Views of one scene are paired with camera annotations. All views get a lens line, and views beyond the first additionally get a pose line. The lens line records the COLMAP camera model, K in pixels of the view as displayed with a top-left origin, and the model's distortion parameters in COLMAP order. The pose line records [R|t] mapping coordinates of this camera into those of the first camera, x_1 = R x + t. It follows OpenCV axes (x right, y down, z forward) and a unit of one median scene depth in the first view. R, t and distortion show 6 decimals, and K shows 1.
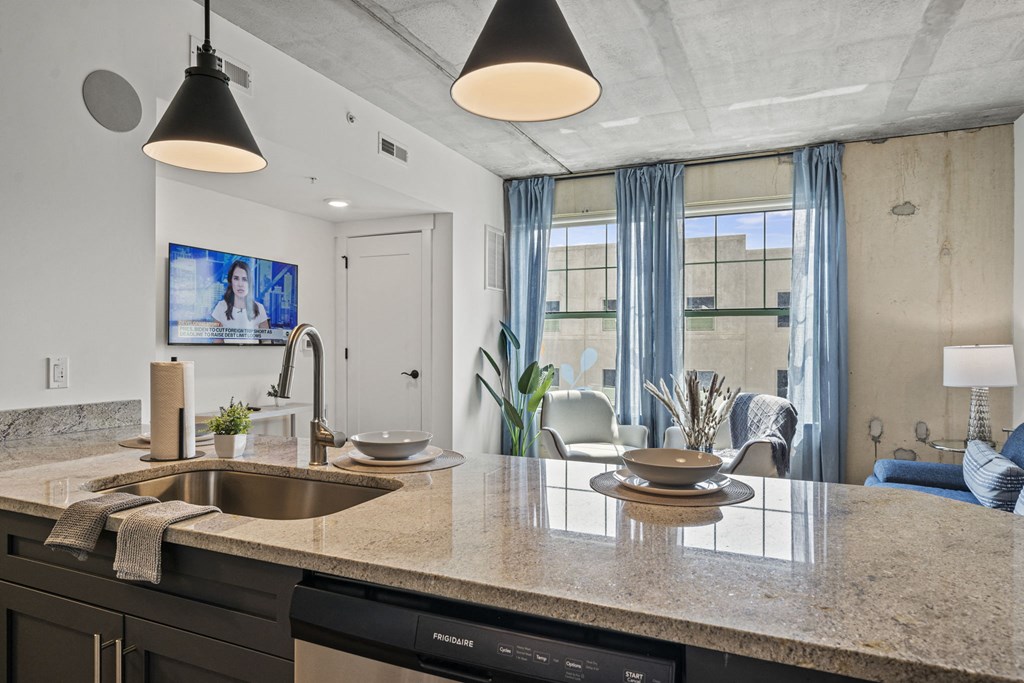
lens RADIAL K [[611.3, 0, 513.9], [0, 611.3, 346.2], [0, 0, 1]] dist [0.004932, 0.001738]
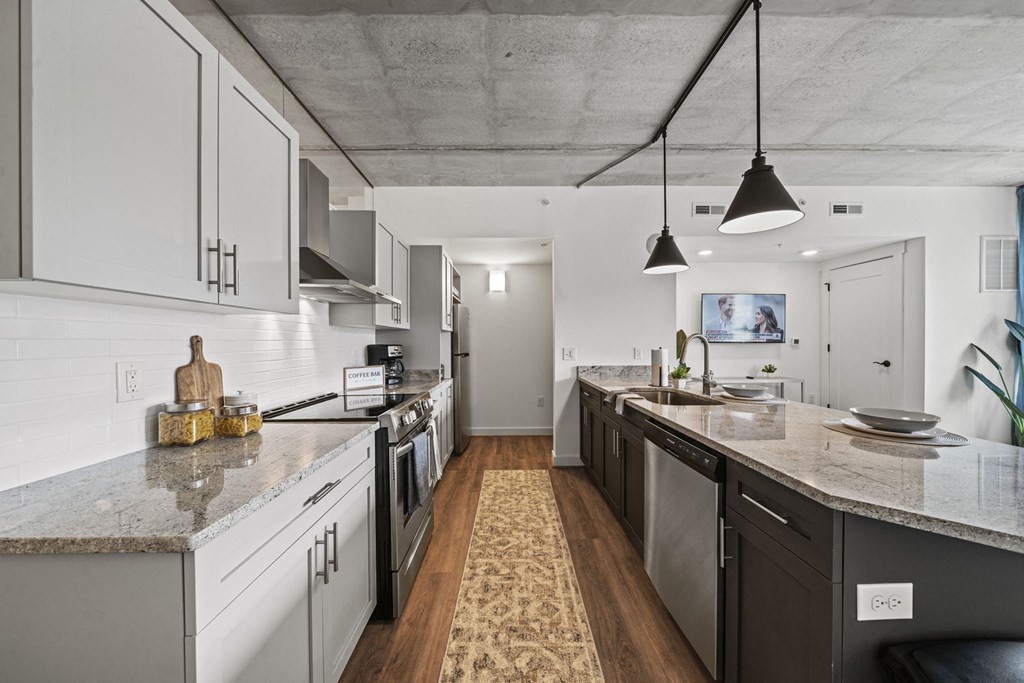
lens RADIAL K [[353.4, 0, 511.0], [0, 353.4, 344.9], [0, 0, 1]] dist [-0.003863, 0.000009]
pose [[0.421717, 0.001901, -0.906725, 0.214164], [0.001951, 0.999994, 0.003004, 0.000760], [0.906725, -0.003036, 0.421711, -0.081492]]
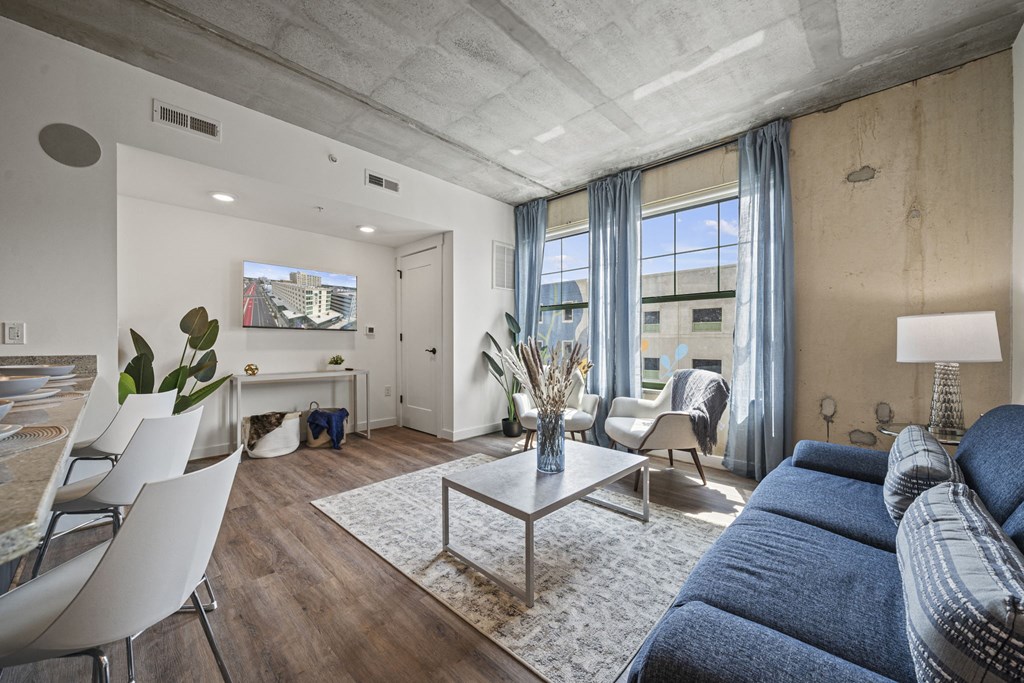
lens RADIAL K [[383.2, 0, 514.1], [0, 383.2, 344.7], [0, 0, 1]] dist [-0.000883, 0.000051]
pose [[0.943264, -0.001120, -0.332041, 0.334088], [0.001028, 0.999999, -0.000454, 0.036276], [0.332041, 0.000087, 0.943265, 0.275194]]
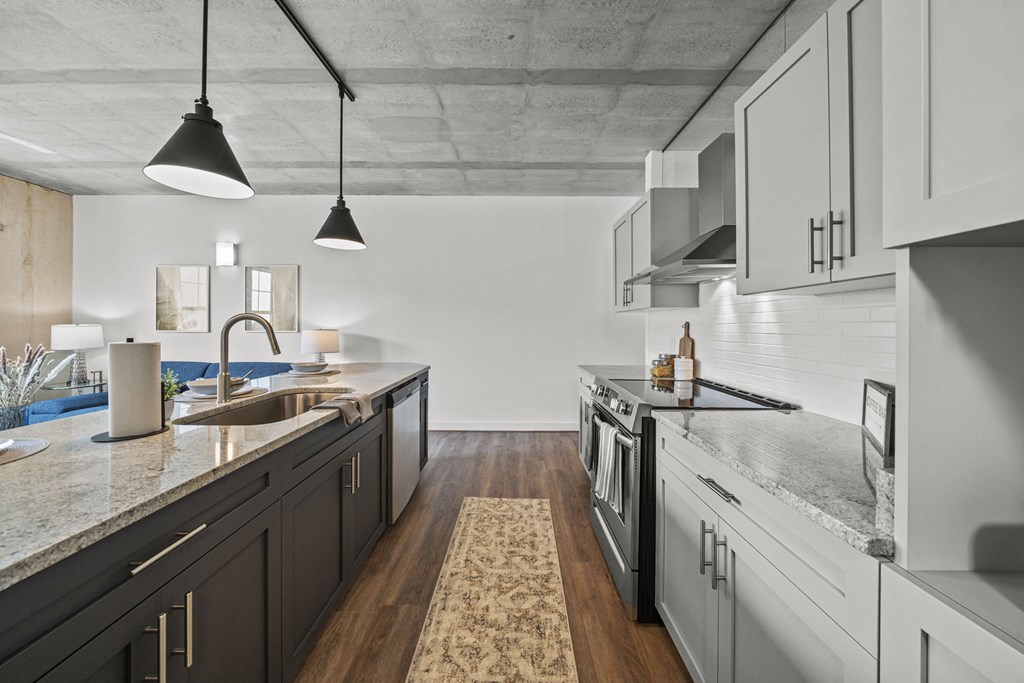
lens RADIAL K [[353.4, 0, 511.0], [0, 353.4, 344.9], [0, 0, 1]] dist [-0.003863, 0.000009]
pose [[-0.405713, -0.052435, 0.912495, -0.566872], [-0.000257, 0.998360, 0.057255, -0.001880], [-0.914000, 0.022994, -0.405061, 0.271728]]
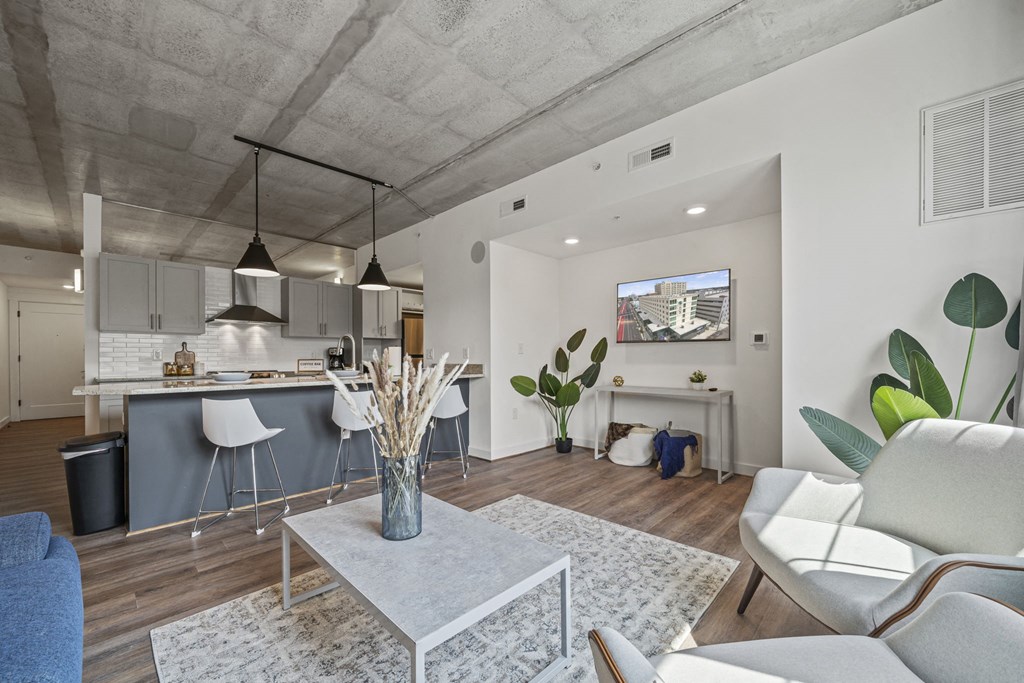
lens RADIAL K [[407.3, 0, 514.3], [0, 407.3, 360.2], [0, 0, 1]] dist [-0.002304, 0.000073]
pose [[-0.343043, 0.004654, -0.939308, 0.522482], [-0.000343, 0.999987, 0.005080, 0.034188], [0.939319, 0.002065, -0.343037, 0.952100]]
